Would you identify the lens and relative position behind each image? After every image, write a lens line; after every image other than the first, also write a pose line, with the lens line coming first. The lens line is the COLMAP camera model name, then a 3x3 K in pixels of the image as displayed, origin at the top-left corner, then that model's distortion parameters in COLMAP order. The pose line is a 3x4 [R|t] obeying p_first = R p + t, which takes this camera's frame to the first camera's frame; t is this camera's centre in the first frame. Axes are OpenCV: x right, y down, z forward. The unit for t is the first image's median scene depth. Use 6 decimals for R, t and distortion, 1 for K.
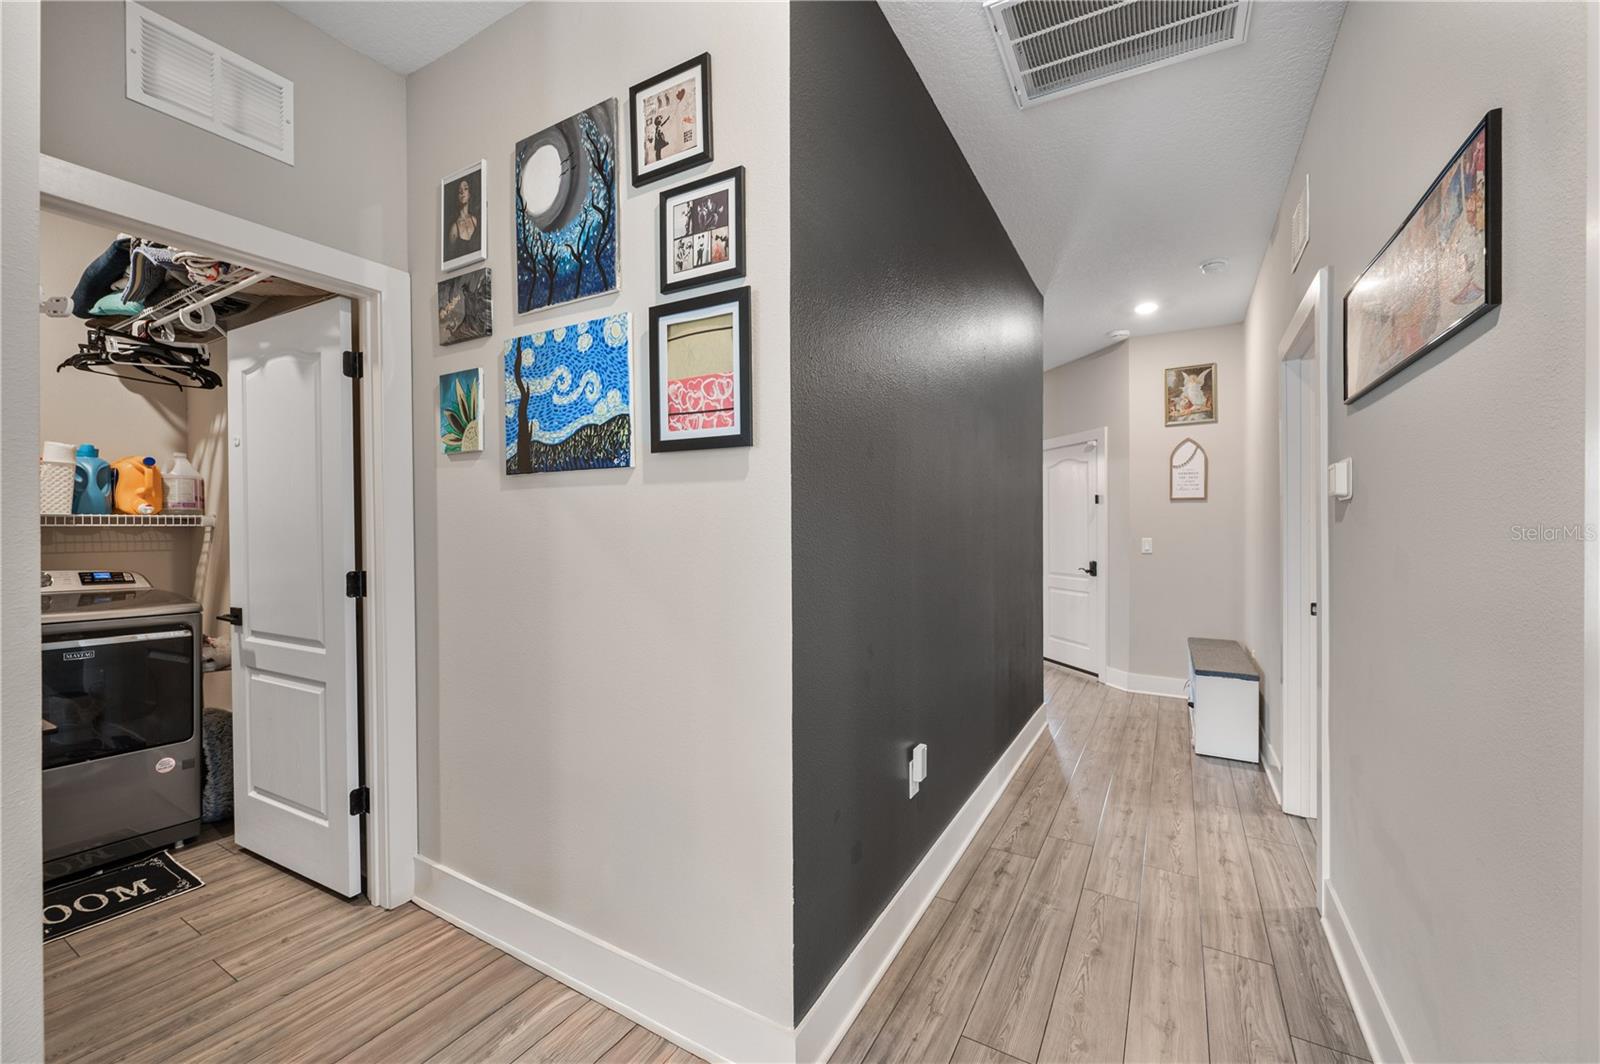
lens RADIAL K [[638.6, 0, 802.3], [0, 638.6, 534.5], [0, 0, 1]] dist [-0.000136, -0.000231]
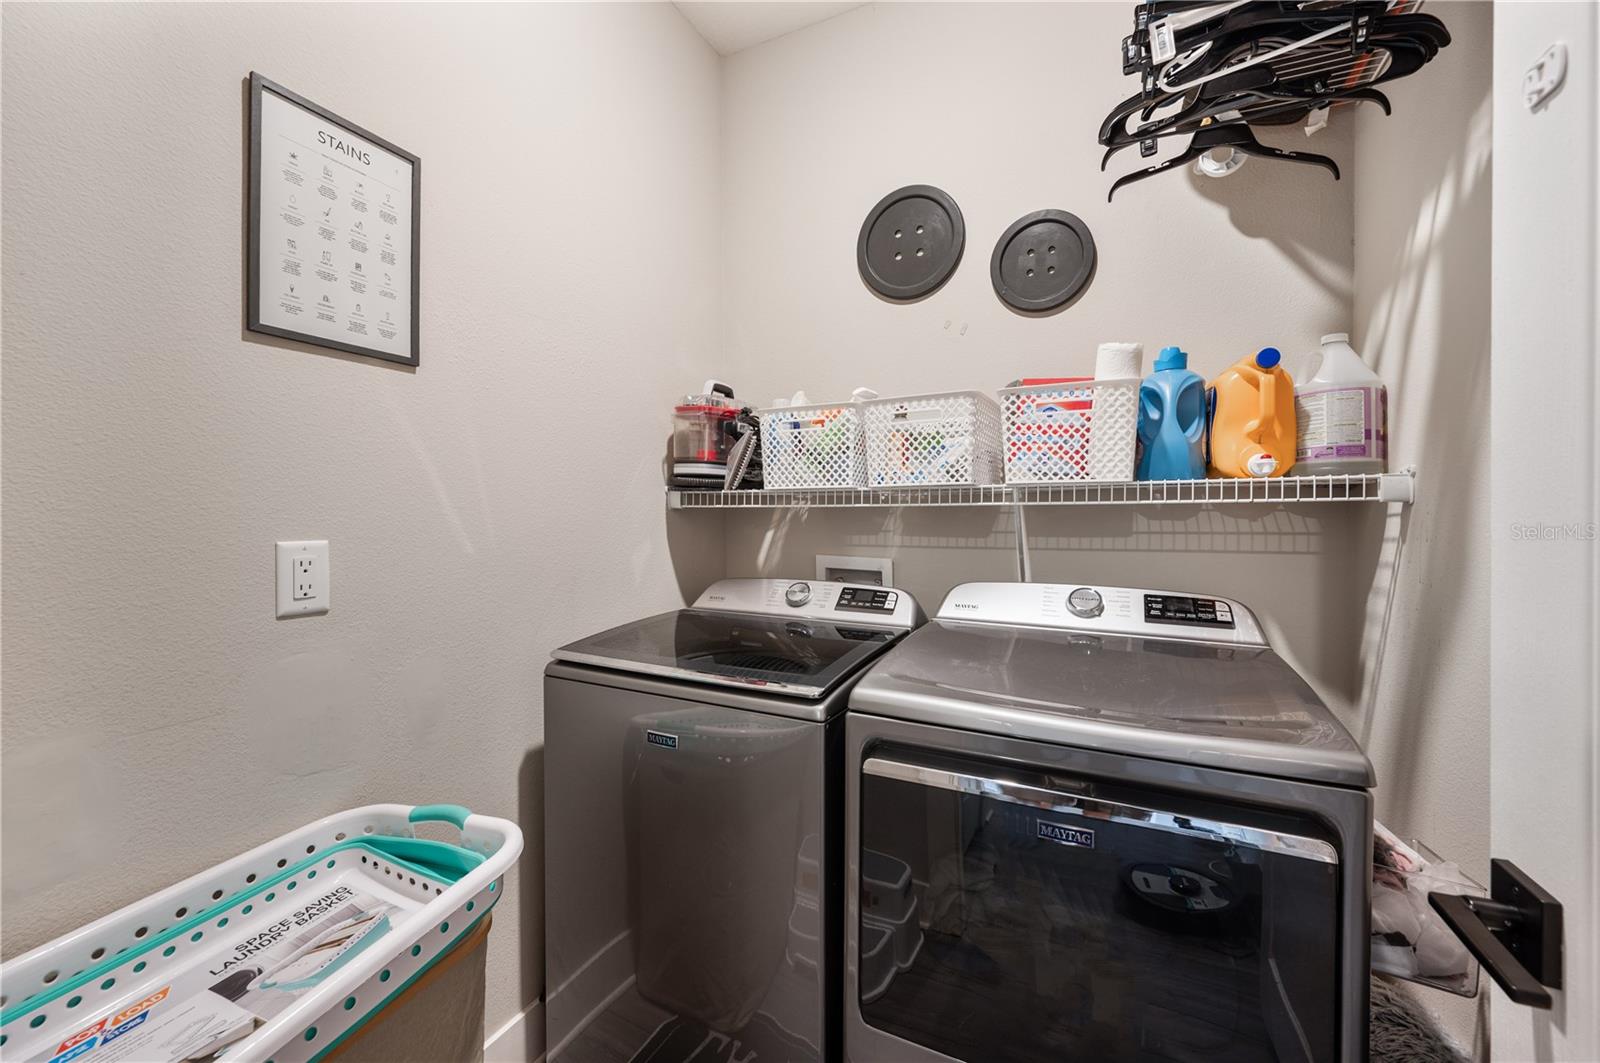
lens RADIAL K [[638.6, 0, 815.0], [0, 638.6, 520.8], [0, 0, 1]] dist [-0.000136, -0.000231]
pose [[0.088321, 0.016763, -0.995951, -0.602675], [-0.003521, 0.999857, 0.016517, -0.006459], [0.996086, 0.002047, 0.088367, 0.643345]]
